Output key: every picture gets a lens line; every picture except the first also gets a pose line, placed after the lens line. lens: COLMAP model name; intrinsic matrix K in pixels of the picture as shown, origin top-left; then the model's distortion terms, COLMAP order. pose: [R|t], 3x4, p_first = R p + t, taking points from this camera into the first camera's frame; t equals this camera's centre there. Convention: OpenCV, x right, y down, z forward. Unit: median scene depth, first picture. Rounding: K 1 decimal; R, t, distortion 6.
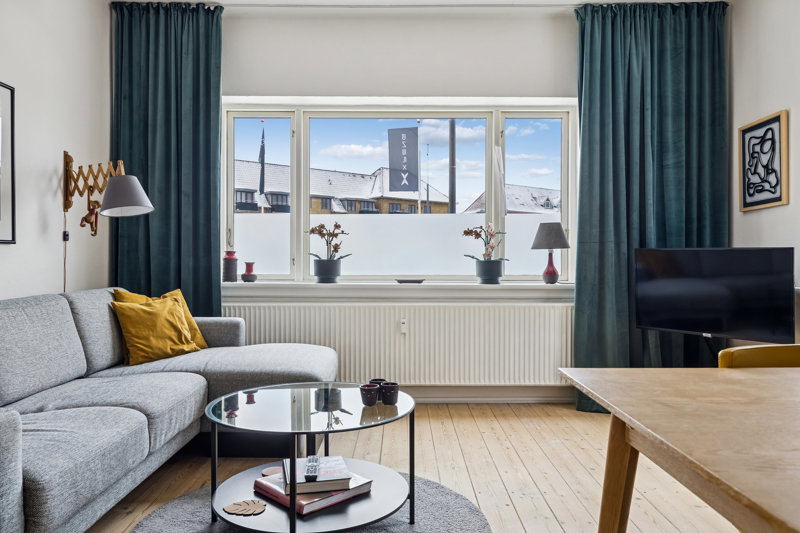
lens RADIAL K [[620.9, 0, 399.1], [0, 620.9, 265.6], [0, 0, 1]] dist [0.015628, -0.002144]
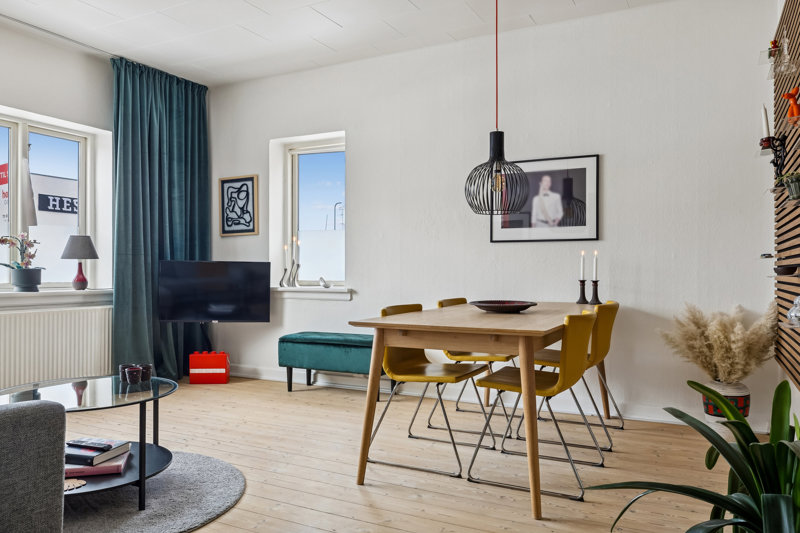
lens RADIAL K [[620.9, 0, 398.9], [0, 620.9, 266.8], [0, 0, 1]] dist [0.015628, -0.002144]
pose [[0.441148, 0.007035, 0.897407, -0.548703], [0.002838, 0.999953, -0.009234, -0.000589], [-0.897430, 0.006620, 0.441108, -0.011267]]
